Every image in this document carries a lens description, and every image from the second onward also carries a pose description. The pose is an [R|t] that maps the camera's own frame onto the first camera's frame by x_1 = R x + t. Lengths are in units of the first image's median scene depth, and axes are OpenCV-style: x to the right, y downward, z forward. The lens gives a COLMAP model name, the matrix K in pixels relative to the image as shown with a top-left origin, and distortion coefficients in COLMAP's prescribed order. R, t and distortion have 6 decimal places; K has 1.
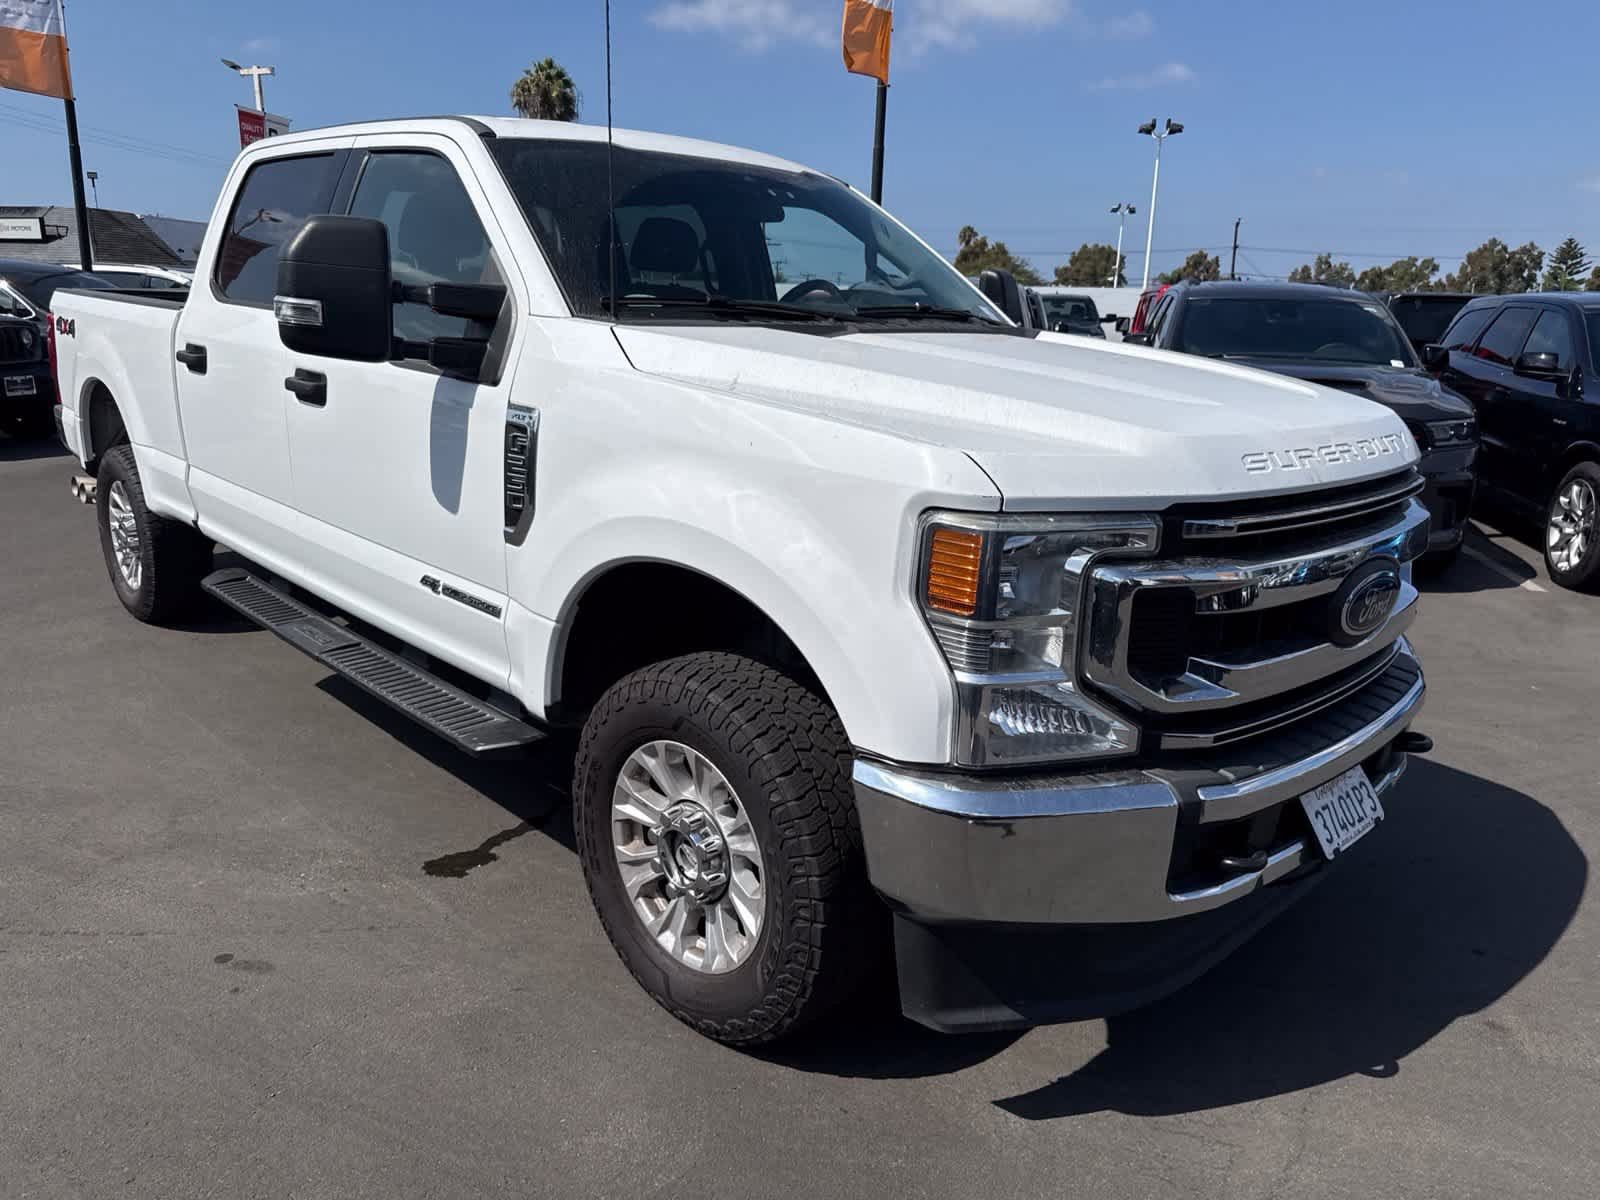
lens RADIAL K [[1141.0, 0, 803.5], [0, 1141.0, 597.3], [0, 0, 1]] dist [0.031137, -0.035210]
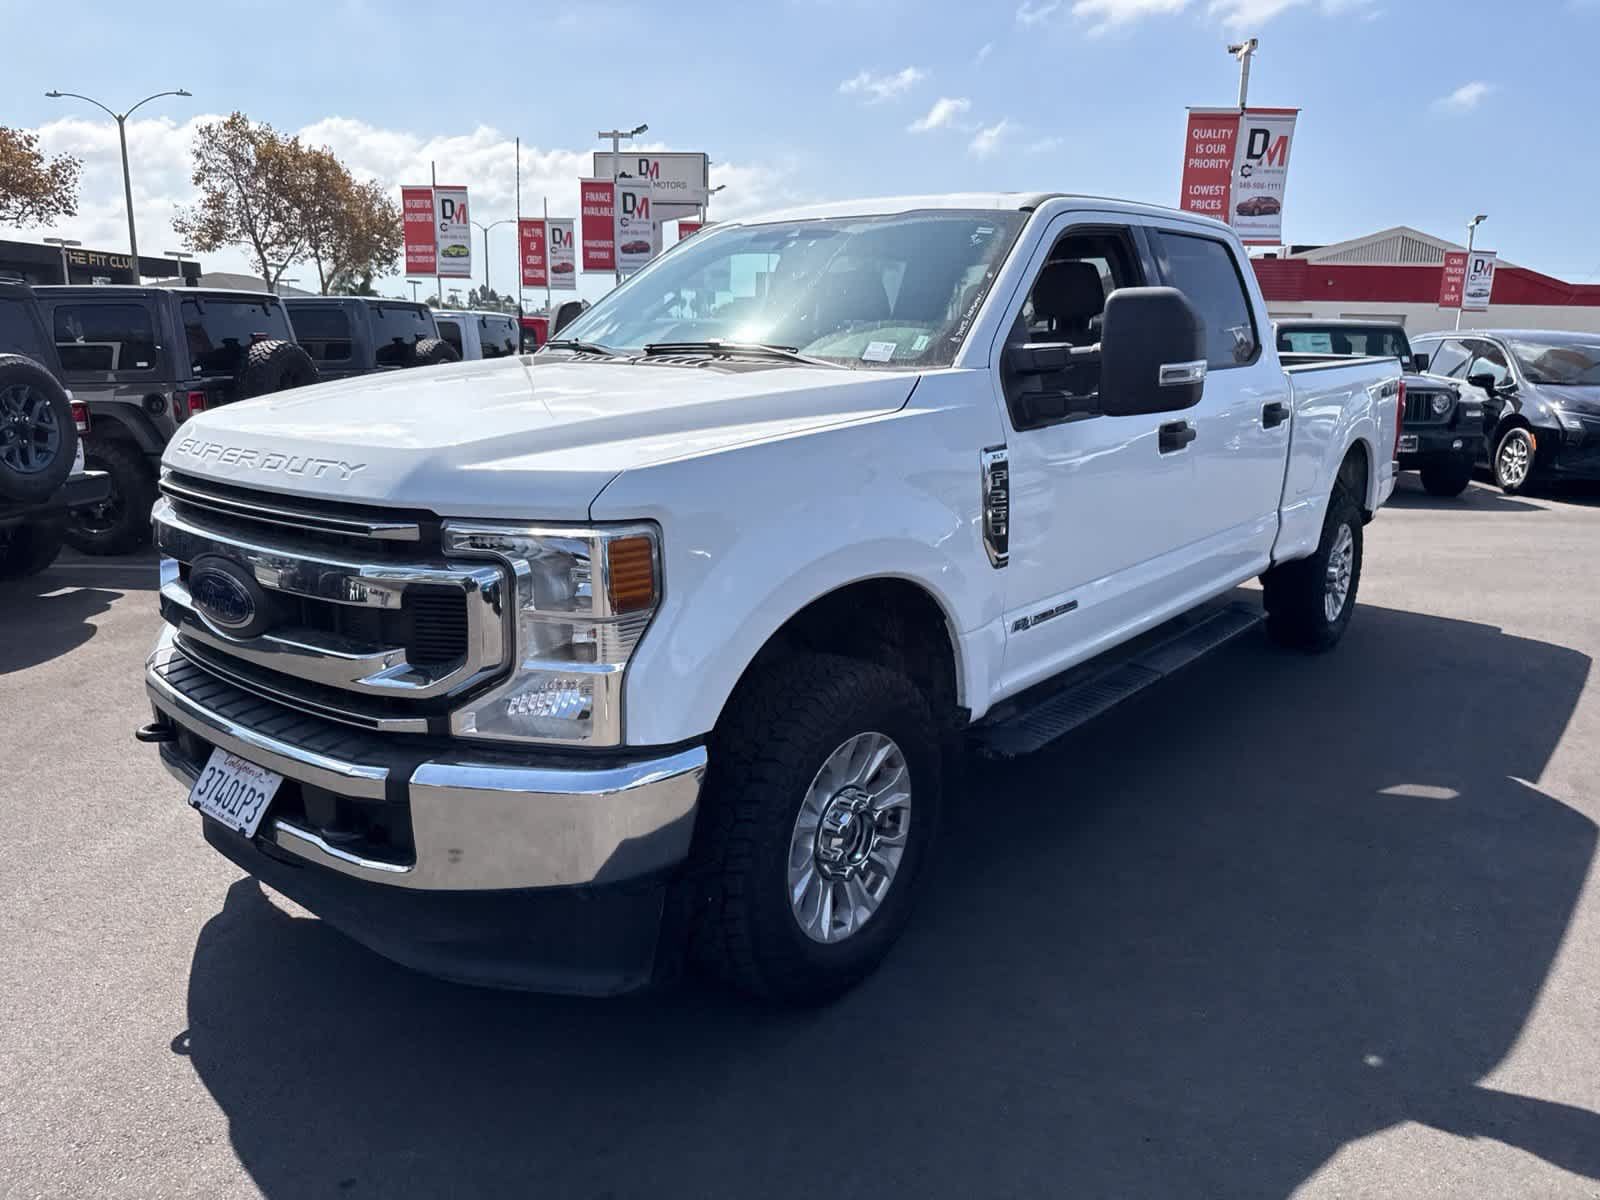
lens RADIAL K [[1141.0, 0, 816.0], [0, 1141.0, 592.5], [0, 0, 1]] dist [0.031137, -0.035210]
pose [[0.095457, 0.174471, -0.980024, 1.373092], [-0.248544, 0.957515, 0.146255, -0.252866], [0.963906, 0.229618, 0.134766, 1.196683]]
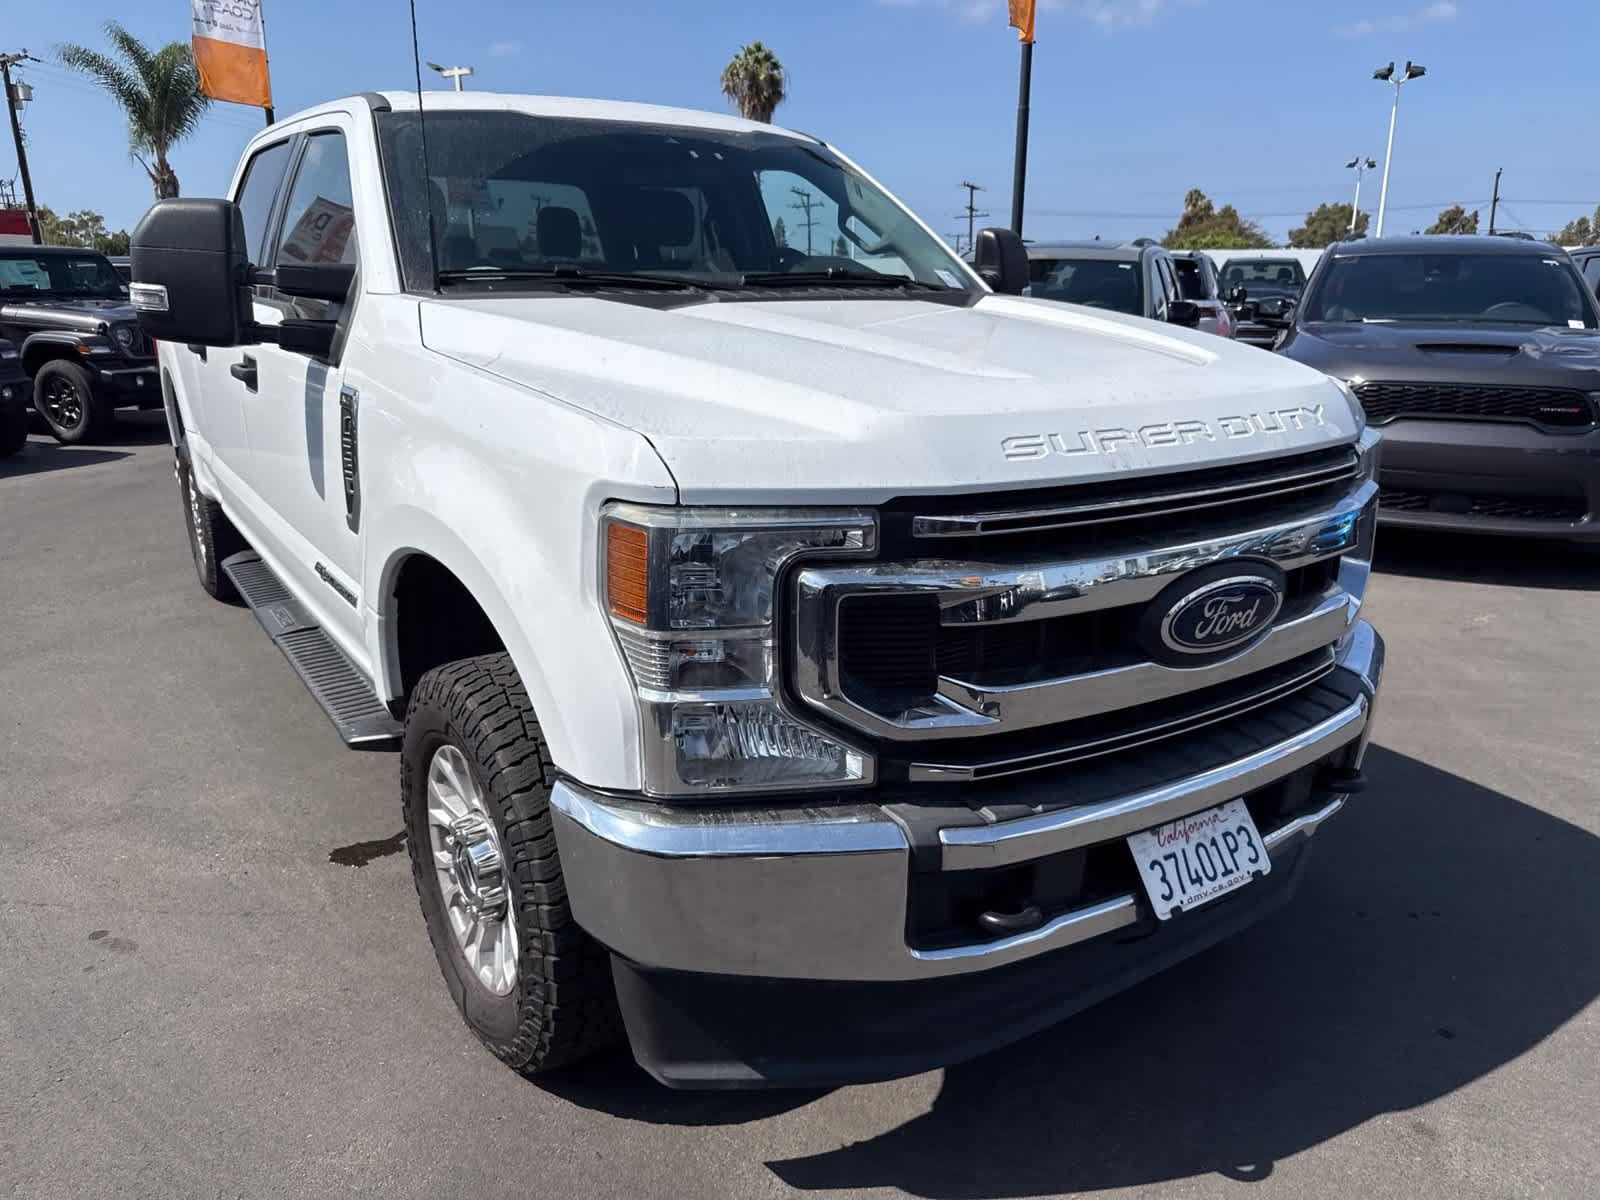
lens RADIAL K [[1141.0, 0, 801.6], [0, 1141.0, 604.2], [0, 0, 1]] dist [0.031137, -0.035210]
pose [[0.983284, 0.019621, -0.181018, 0.296271], [-0.015399, 0.999576, 0.024699, -0.015645], [0.181426, -0.021498, 0.983170, 0.115419]]
